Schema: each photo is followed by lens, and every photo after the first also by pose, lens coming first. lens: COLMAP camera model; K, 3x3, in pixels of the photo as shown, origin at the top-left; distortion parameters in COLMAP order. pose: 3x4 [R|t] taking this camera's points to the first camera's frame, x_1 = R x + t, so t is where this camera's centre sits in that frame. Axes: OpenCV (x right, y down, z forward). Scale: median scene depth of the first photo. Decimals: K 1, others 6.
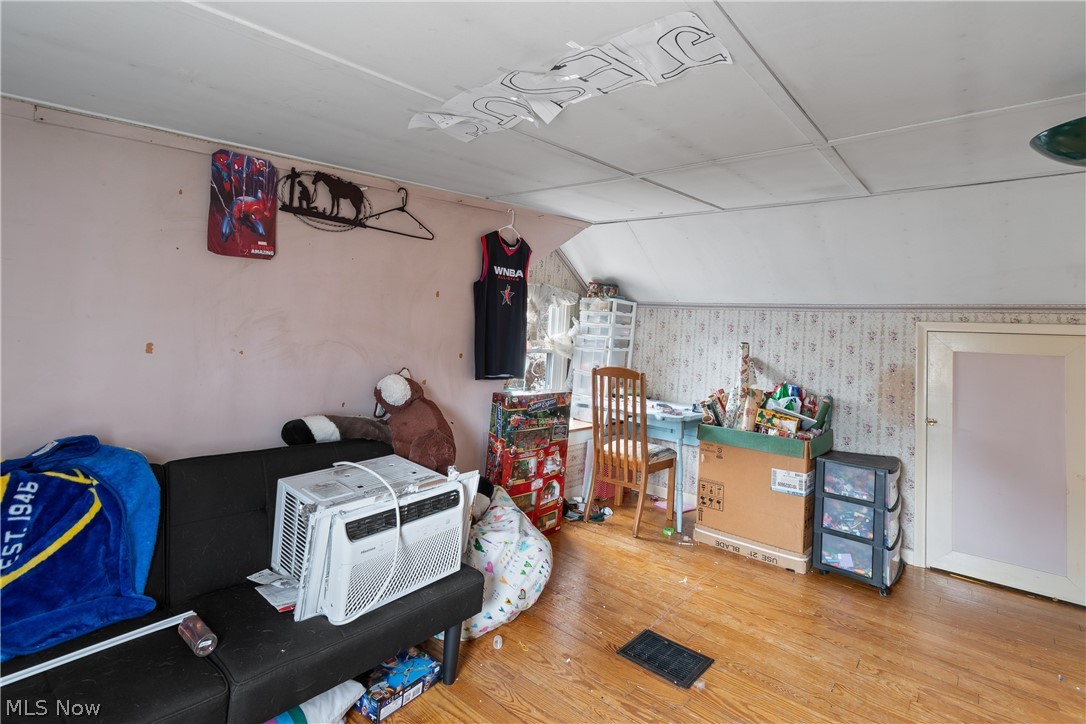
lens RADIAL K [[526.7, 0, 545.0], [0, 526.7, 320.0], [0, 0, 1]] dist [0.000106, 0.000242]
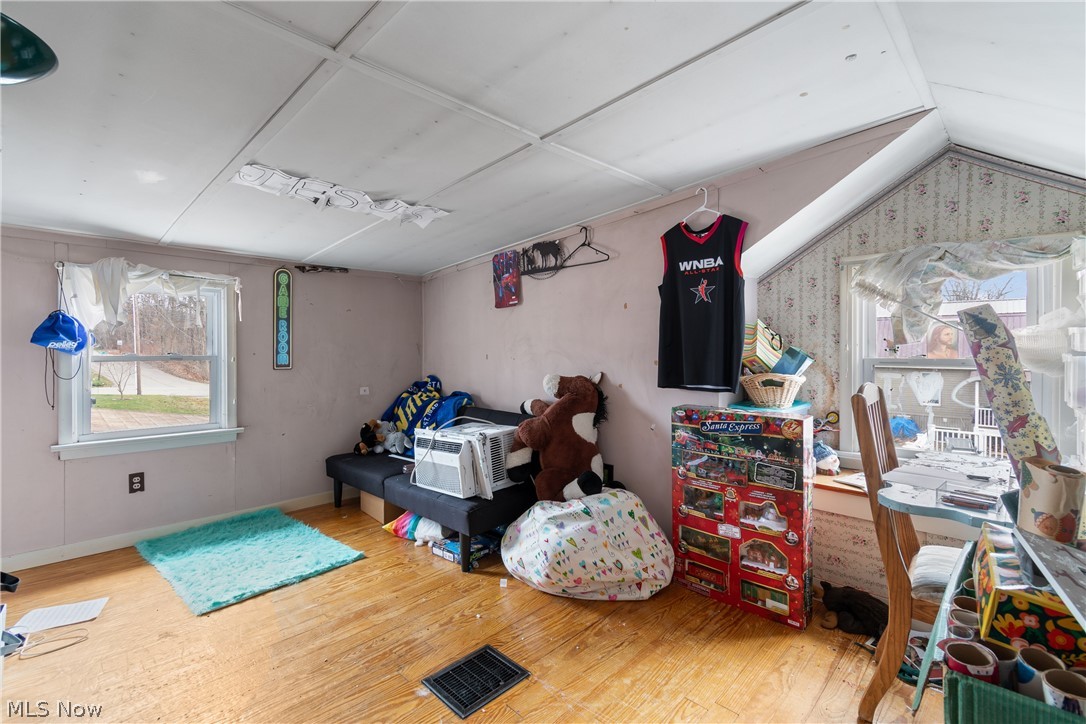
lens RADIAL K [[486.8, 0, 543.0], [0, 486.8, 362.0], [0, 0, 1]] dist [-0.000468, 0.000044]
pose [[-0.066944, -0.028686, -0.997344, 0.961550], [0.027809, 0.999145, -0.030604, 0.110526], [0.997369, -0.029784, -0.066089, 1.061460]]
